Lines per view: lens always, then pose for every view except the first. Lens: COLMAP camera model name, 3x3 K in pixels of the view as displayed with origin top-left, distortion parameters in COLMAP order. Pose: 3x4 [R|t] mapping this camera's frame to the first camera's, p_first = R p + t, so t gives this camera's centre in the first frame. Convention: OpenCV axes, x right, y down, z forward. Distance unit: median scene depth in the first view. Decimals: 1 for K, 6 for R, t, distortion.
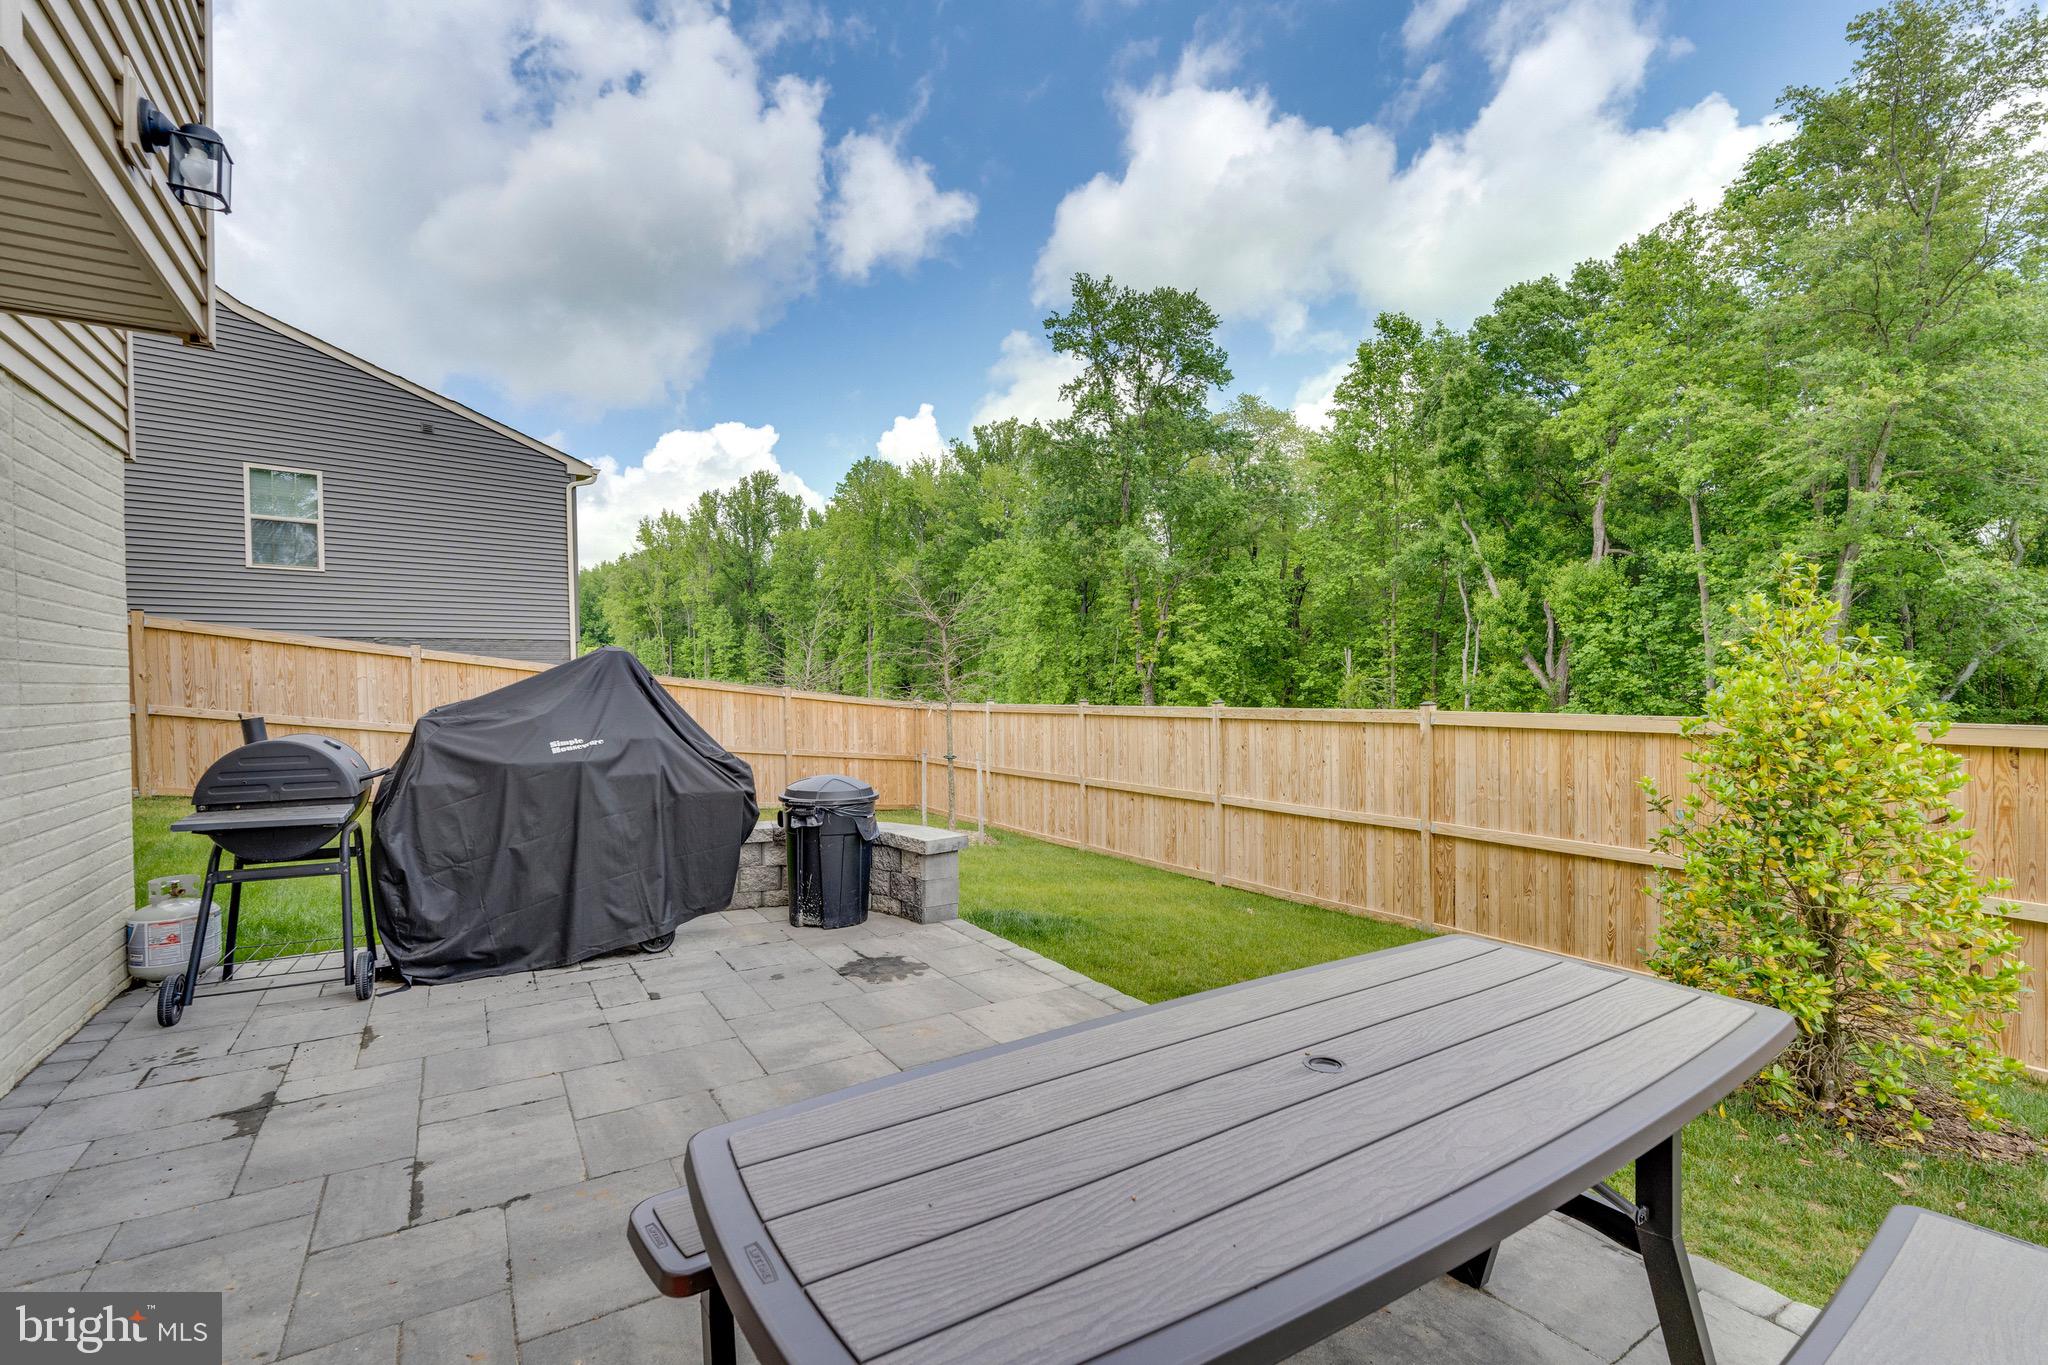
lens RADIAL K [[903.4, 0, 1020.8], [0, 903.4, 691.9], [0, 0, 1]] dist [0.000064, 0.000183]
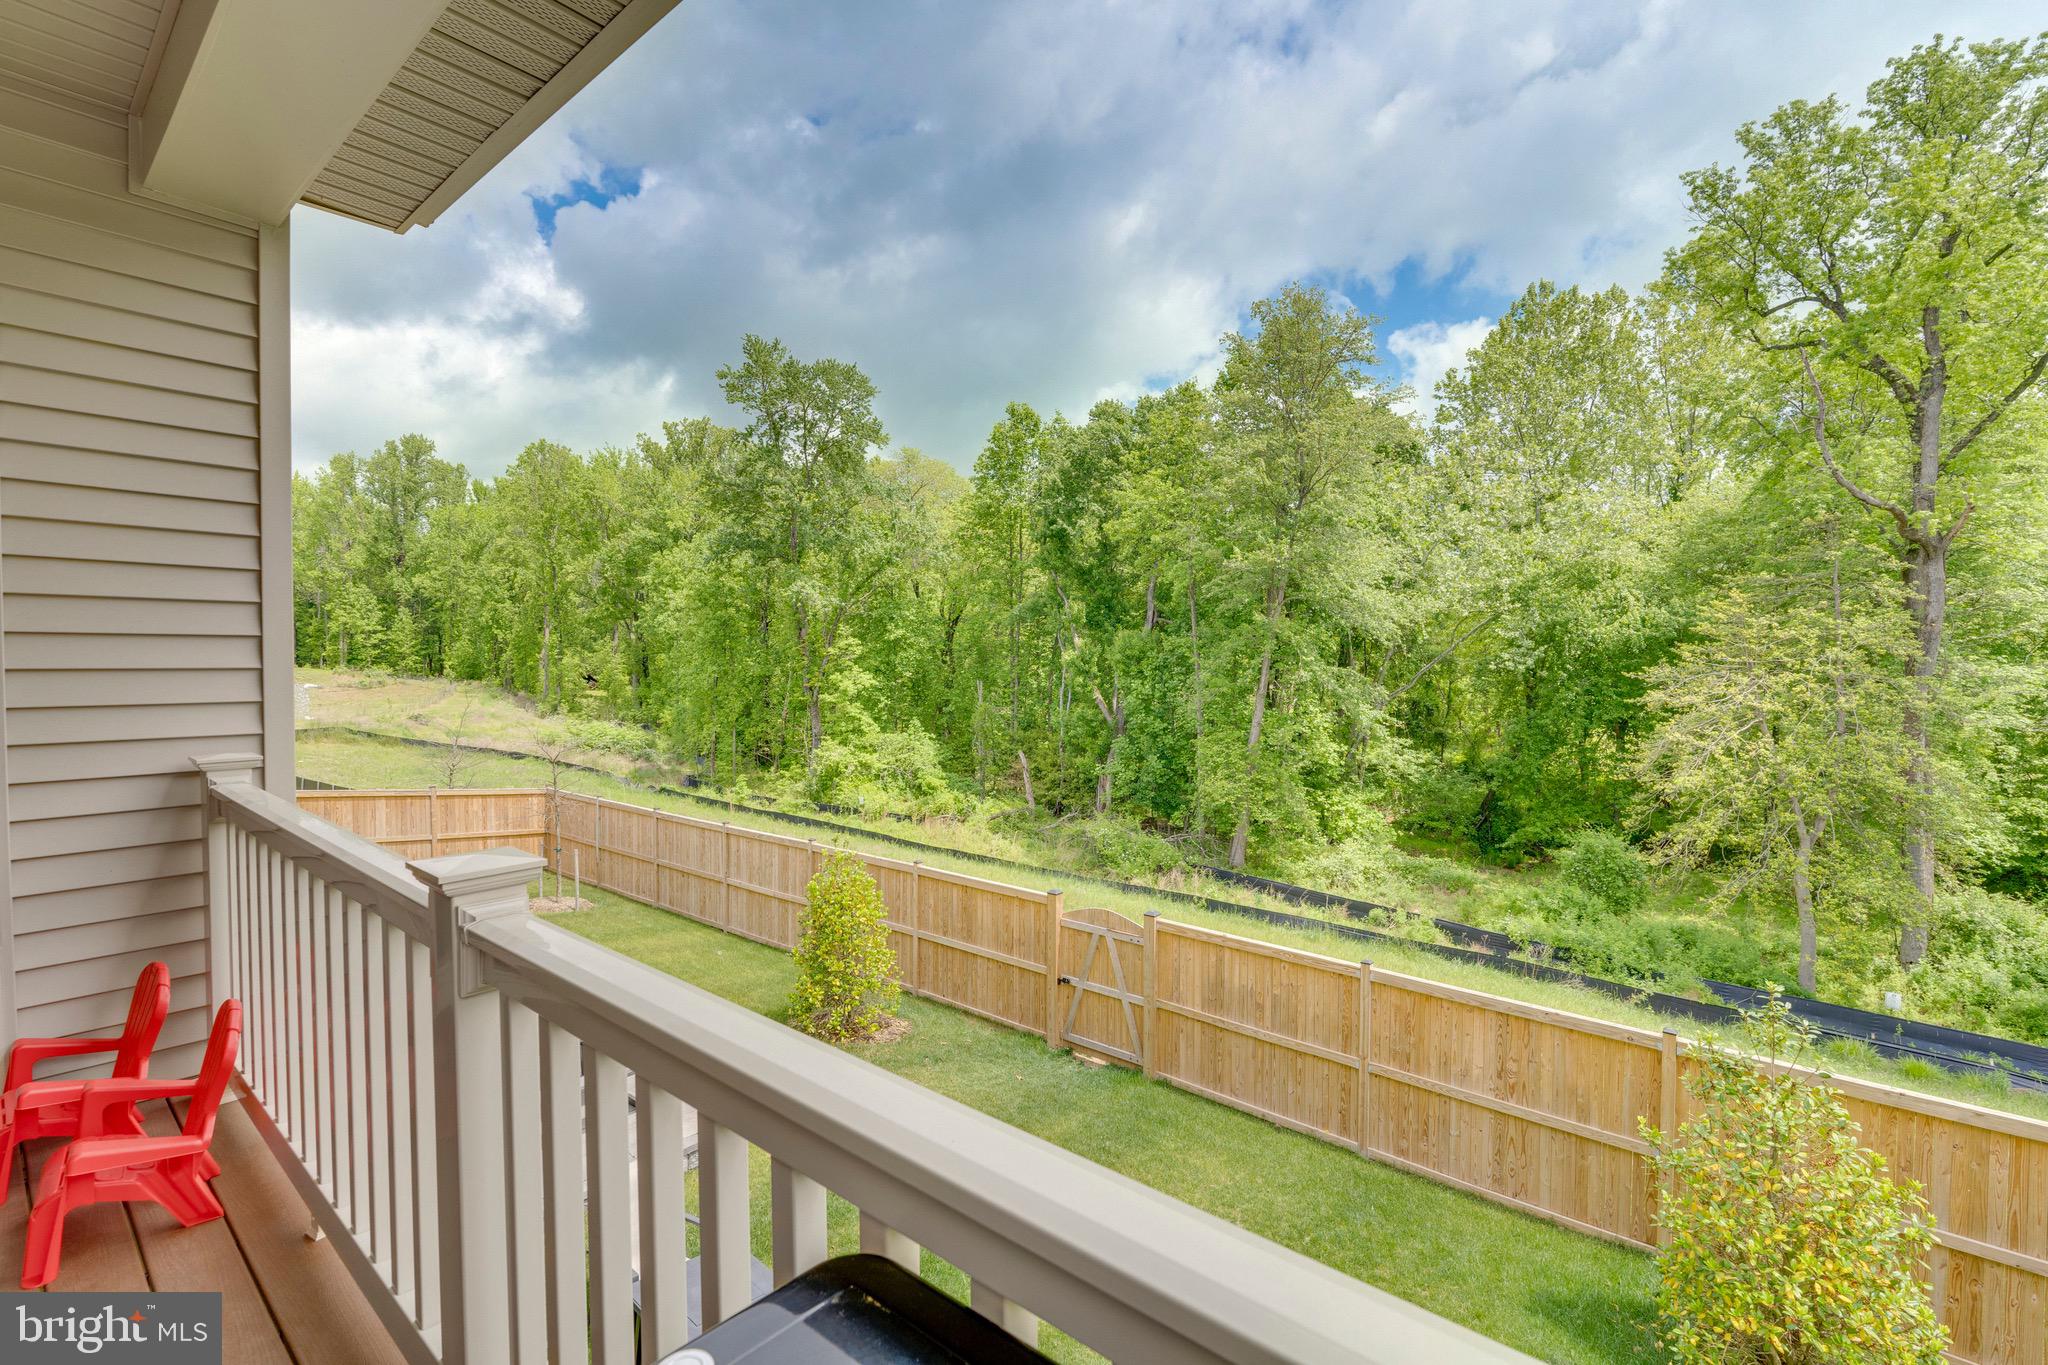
lens RADIAL K [[911.5, 0, 1024.3], [0, 911.5, 697.5], [0, 0, 1]] dist [0.011136, 0.000068]
pose [[0.953116, 0.009694, 0.302450, 0.051186], [-0.020057, 0.999313, 0.031175, -0.063169], [-0.301940, -0.035780, 0.952655, -0.171002]]
